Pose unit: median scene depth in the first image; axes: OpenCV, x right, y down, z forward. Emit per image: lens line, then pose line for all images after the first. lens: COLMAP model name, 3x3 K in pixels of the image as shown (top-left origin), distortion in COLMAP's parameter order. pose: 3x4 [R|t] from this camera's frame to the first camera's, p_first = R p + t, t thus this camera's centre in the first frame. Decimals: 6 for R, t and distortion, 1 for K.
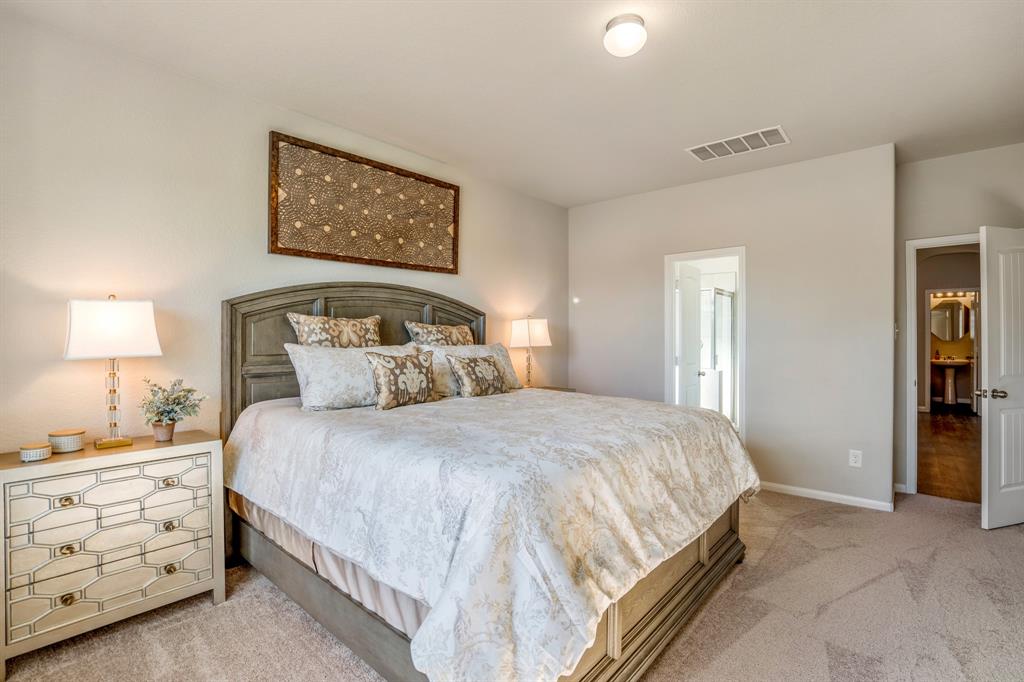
lens RADIAL K [[488.5, 0, 501.2], [0, 488.5, 342.9], [0, 0, 1]] dist [-0.058506, 0.022060]
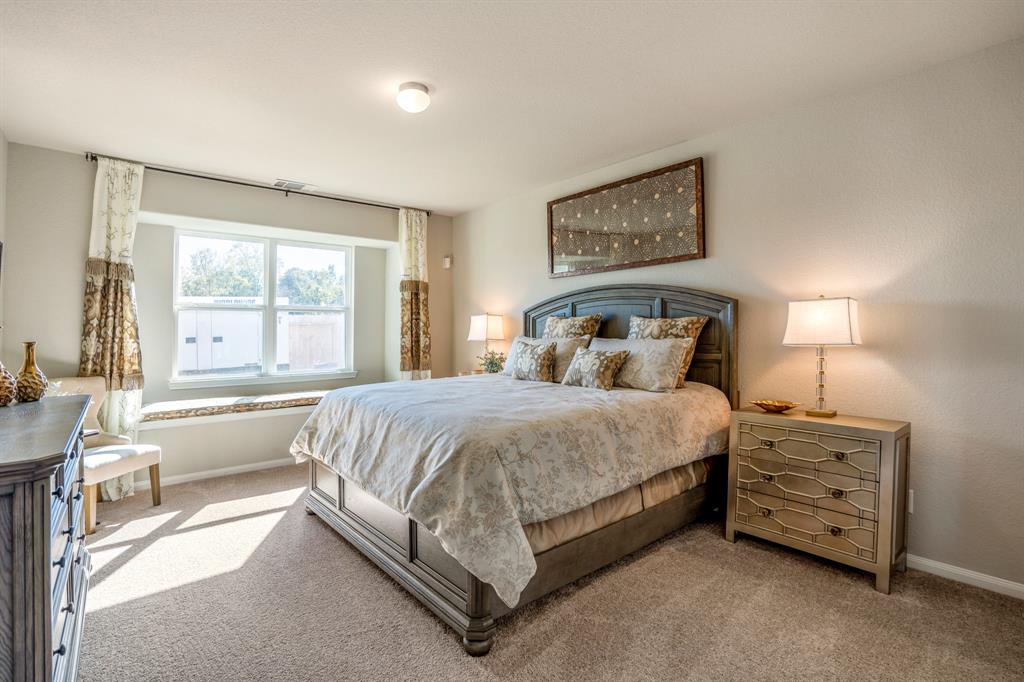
lens RADIAL K [[481.5, 0, 501.3], [0, 481.5, 333.4], [0, 0, 1]] dist [-0.067856, 0.028948]
pose [[-0.158914, 0.002395, -0.987290, 0.889842], [-0.013589, 0.999897, 0.004613, -0.008229], [0.987199, 0.014149, -0.158865, 0.878353]]
